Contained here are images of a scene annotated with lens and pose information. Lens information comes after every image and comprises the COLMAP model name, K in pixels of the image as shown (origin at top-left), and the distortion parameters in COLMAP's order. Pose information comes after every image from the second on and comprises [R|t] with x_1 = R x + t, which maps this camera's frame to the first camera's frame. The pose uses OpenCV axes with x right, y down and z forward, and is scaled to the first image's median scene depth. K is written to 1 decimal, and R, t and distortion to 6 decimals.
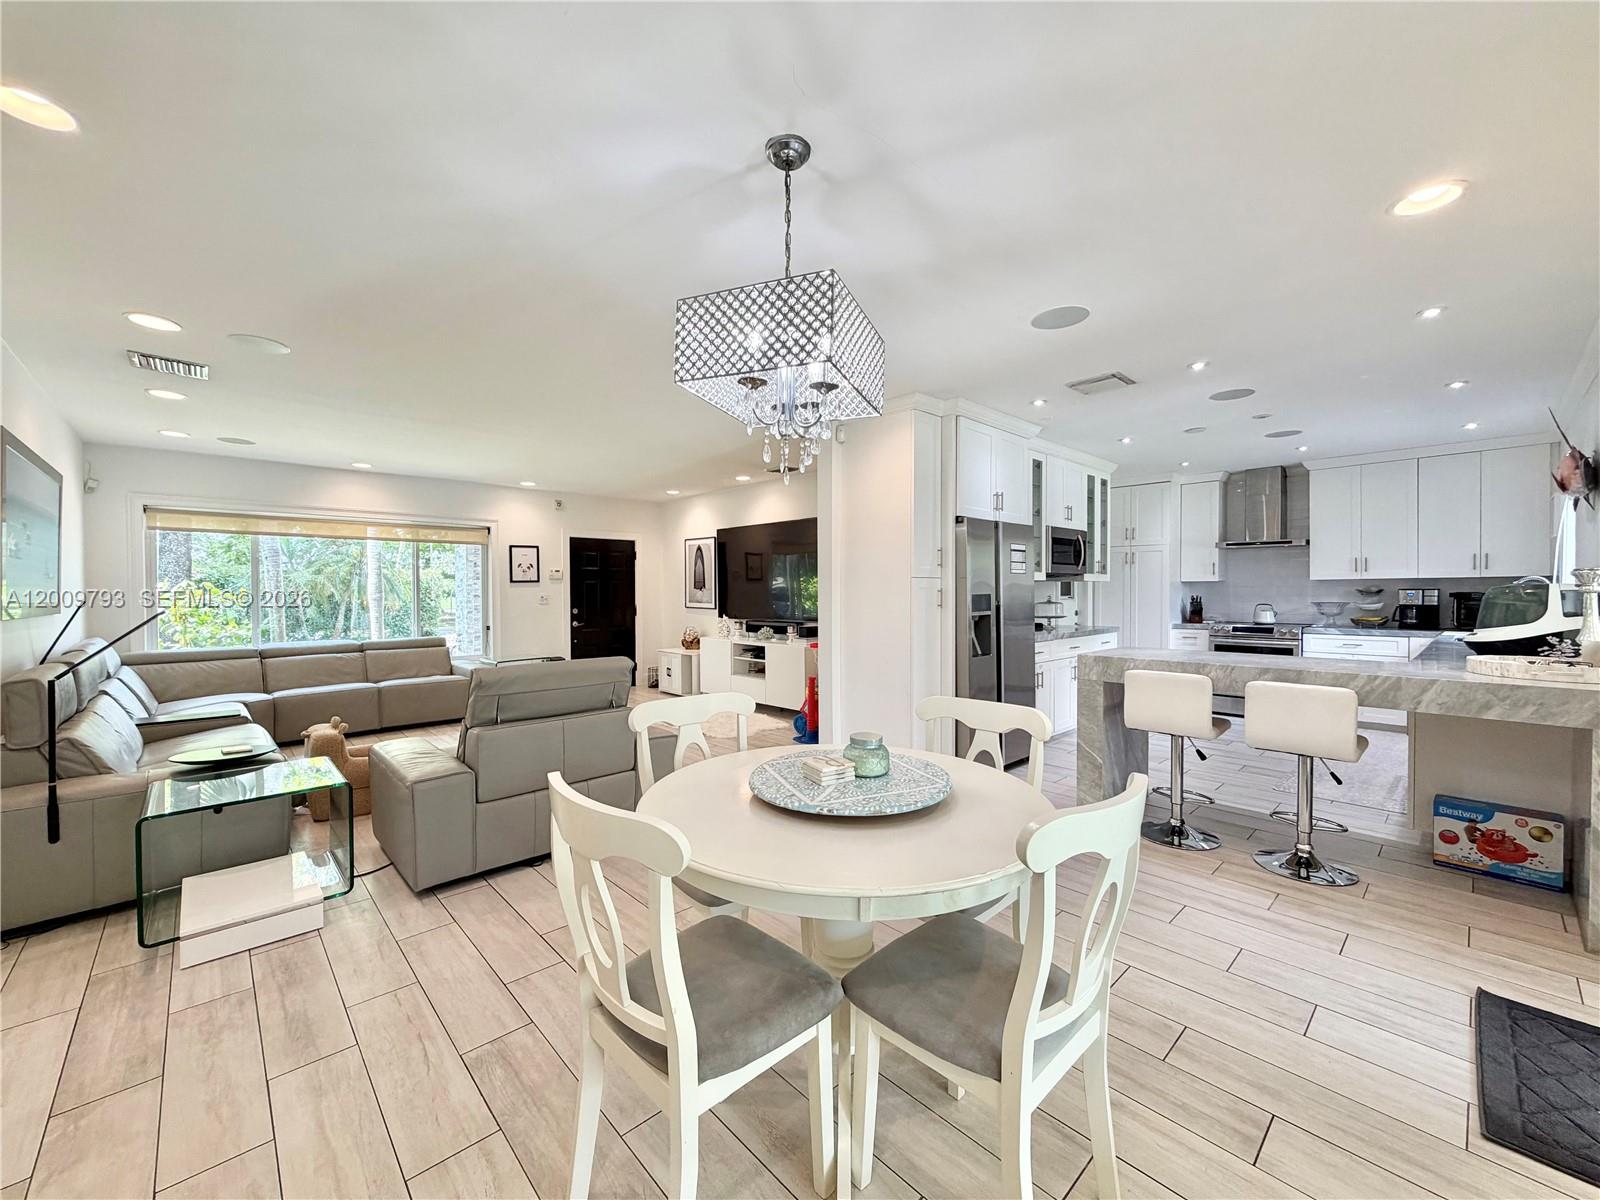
lens RADIAL K [[644.6, 0, 793.4], [0, 644.6, 596.9], [0, 0, 1]] dist [0.001164, -0.000143]
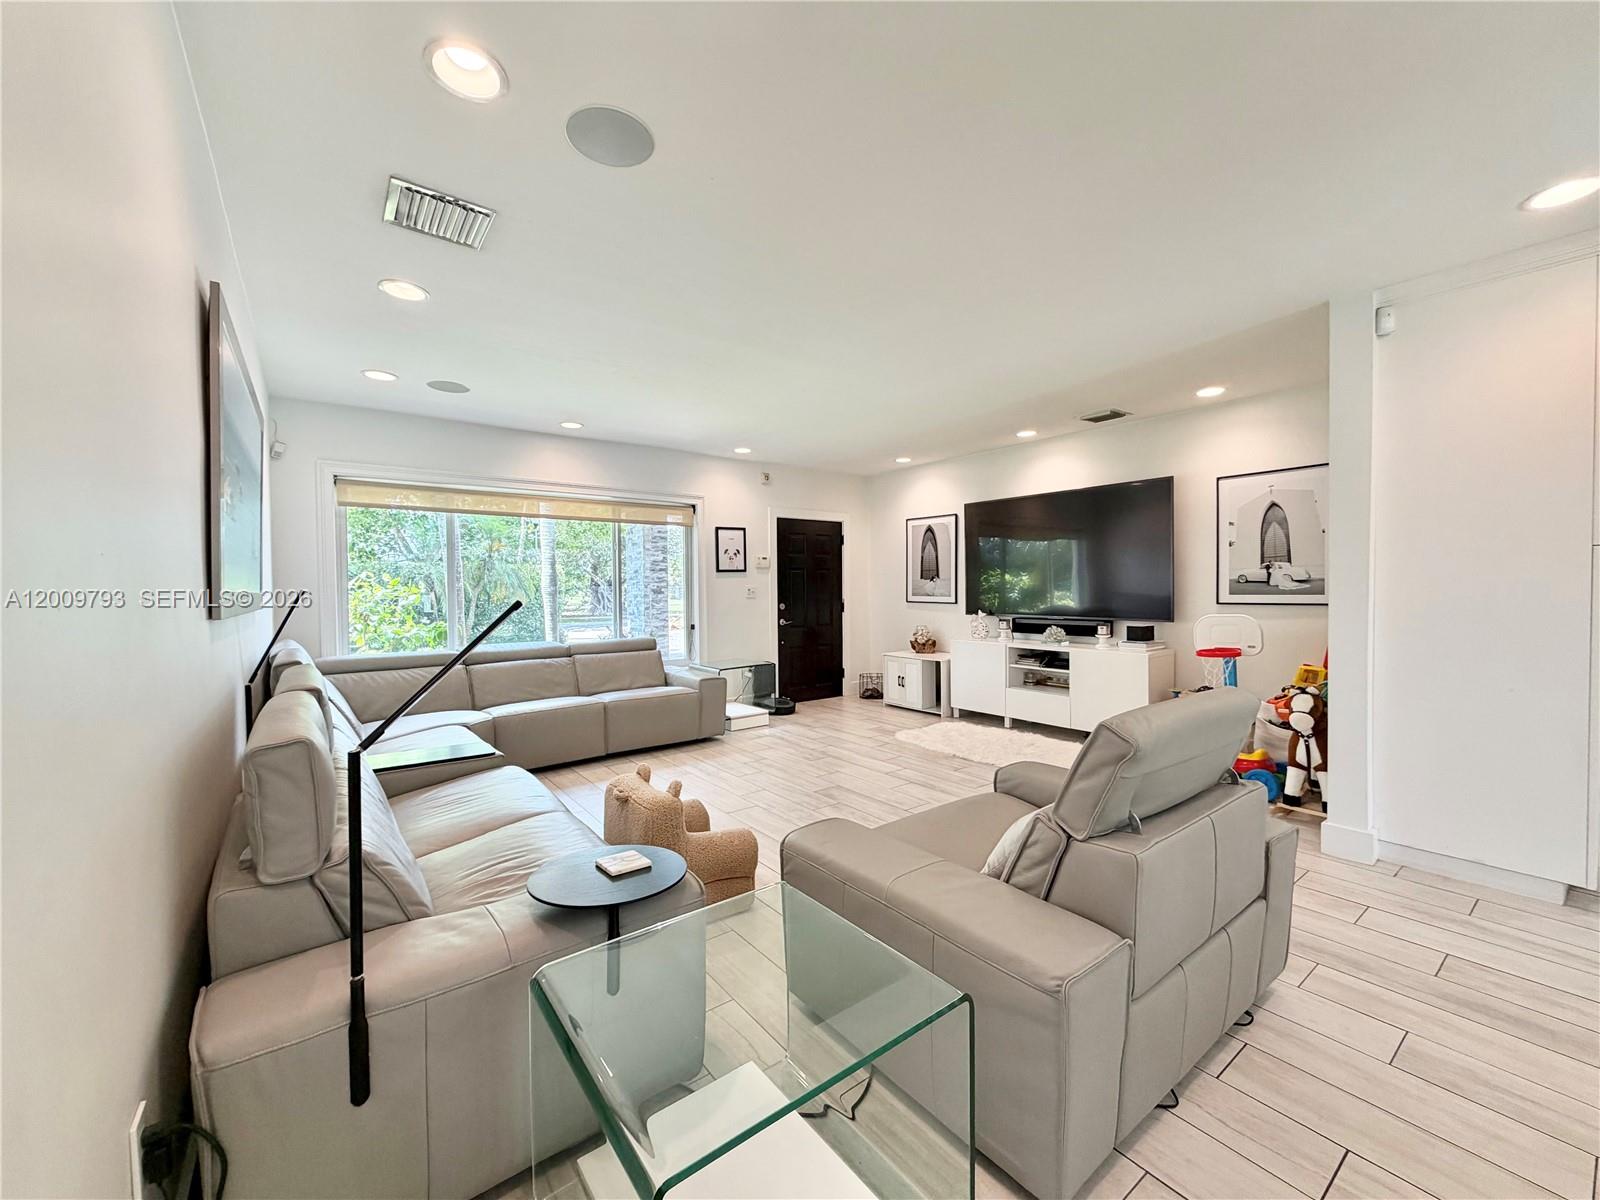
lens RADIAL K [[644.6, 0, 792.1], [0, 644.6, 598.3], [0, 0, 1]] dist [0.001164, -0.000143]
pose [[0.994458, -0.003039, -0.105087, -0.259254], [0.003897, 0.999961, 0.007962, 0.005395], [0.105058, -0.008327, 0.994431, 0.189018]]
